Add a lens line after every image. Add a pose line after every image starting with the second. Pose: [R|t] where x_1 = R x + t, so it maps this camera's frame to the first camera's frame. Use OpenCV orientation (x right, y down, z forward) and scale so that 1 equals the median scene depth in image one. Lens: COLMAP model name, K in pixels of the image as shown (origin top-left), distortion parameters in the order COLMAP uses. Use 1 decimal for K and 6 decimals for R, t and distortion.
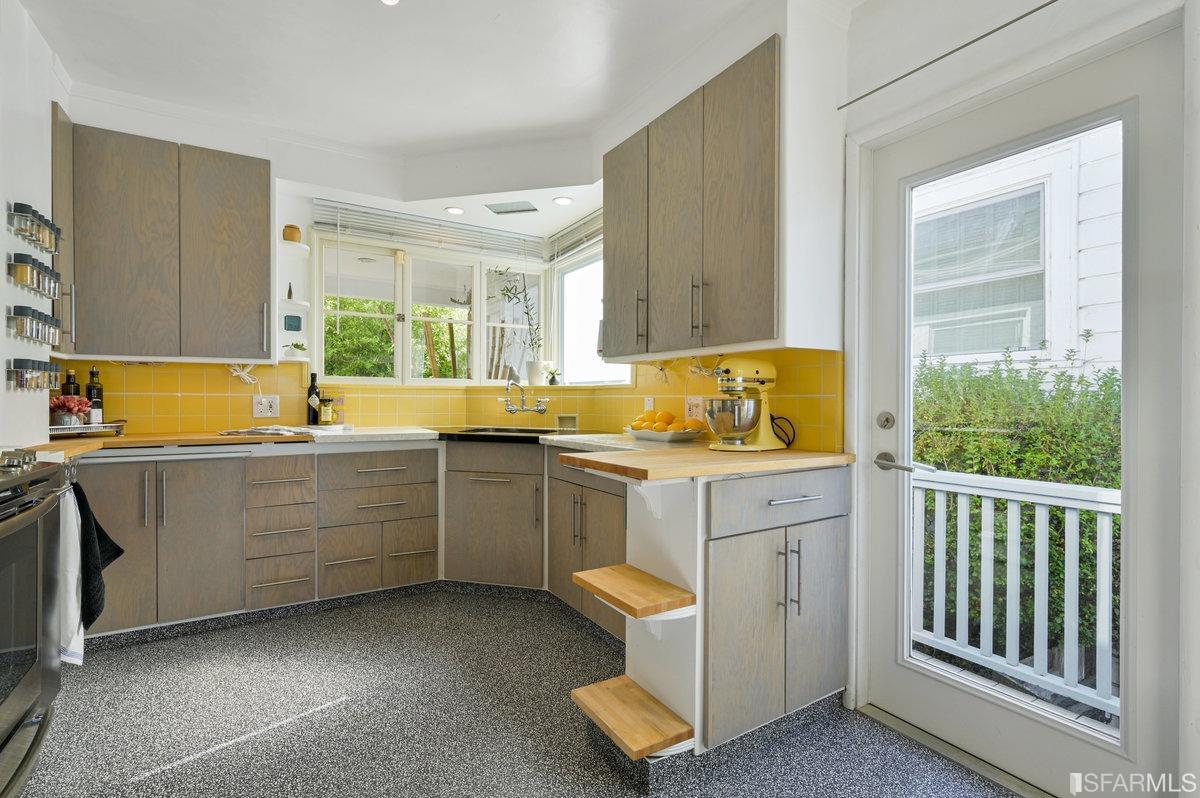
lens RADIAL K [[548.8, 0, 601.0], [0, 548.8, 404.4], [0, 0, 1]] dist [0.002666, 0.000030]
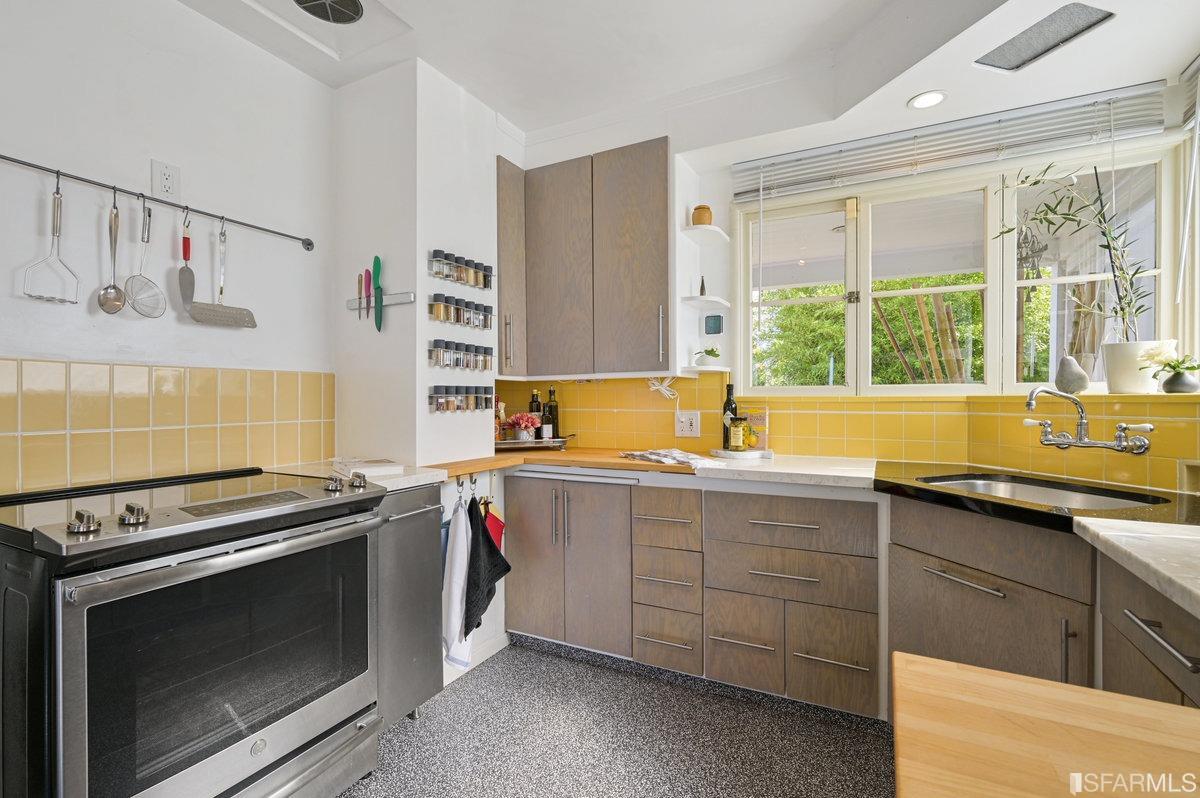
lens RADIAL K [[548.8, 0, 601.0], [0, 548.8, 404.4], [0, 0, 1]] dist [0.002666, 0.000030]
pose [[0.518360, 0.003669, -0.855155, 0.065814], [-0.004143, 0.999990, 0.001778, -0.029848], [0.855153, 0.002621, 0.518370, 0.450197]]
